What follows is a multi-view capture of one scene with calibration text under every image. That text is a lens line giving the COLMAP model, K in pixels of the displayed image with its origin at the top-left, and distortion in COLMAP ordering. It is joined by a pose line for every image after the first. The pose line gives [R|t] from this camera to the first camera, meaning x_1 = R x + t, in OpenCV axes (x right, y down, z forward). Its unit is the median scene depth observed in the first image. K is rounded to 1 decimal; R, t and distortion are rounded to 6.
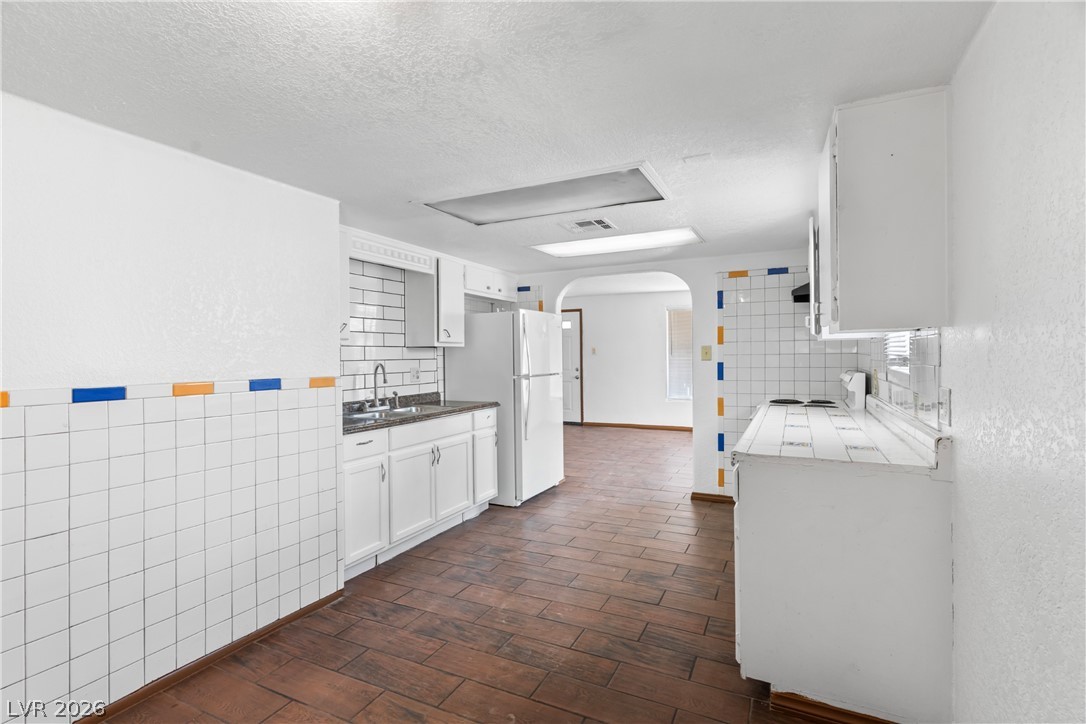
lens RADIAL K [[538.8, 0, 537.9], [0, 538.8, 355.4], [0, 0, 1]] dist [-0.001199, 0.000266]
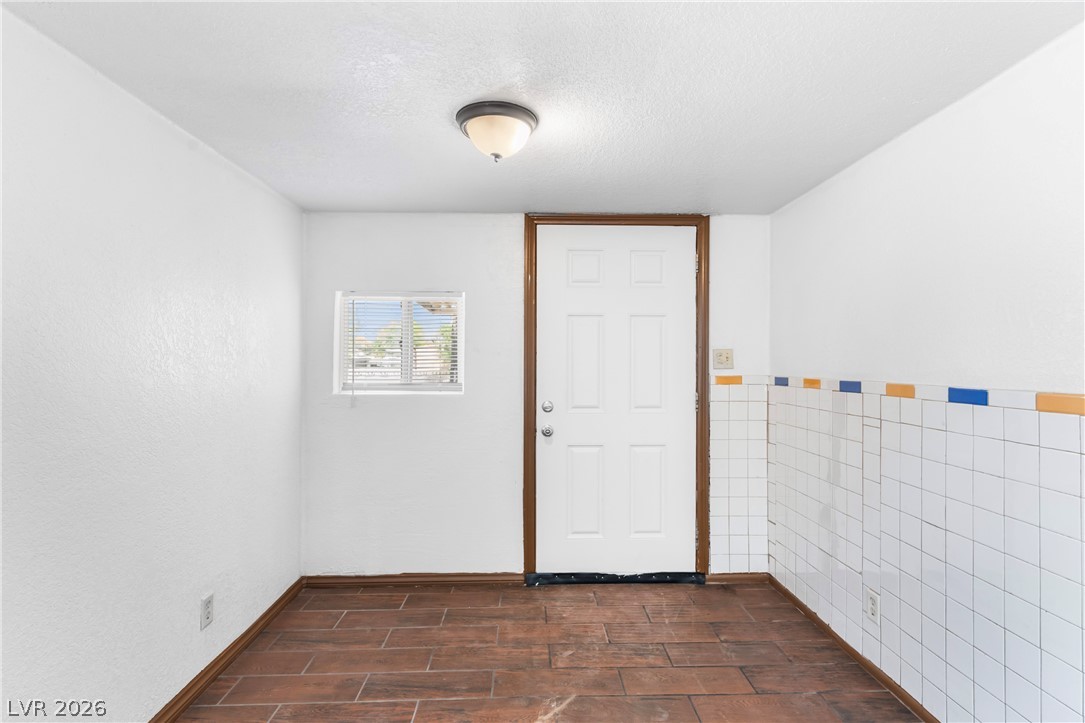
lens RADIAL K [[553.6, 0, 552.3], [0, 553.6, 358.6], [0, 0, 1]] dist [0.002927, 0.000156]
pose [[-0.879156, 0.007030, -0.476483, 0.129894], [0.010863, 0.999927, -0.005290, 0.003819], [0.476411, -0.009827, -0.879168, 0.818940]]
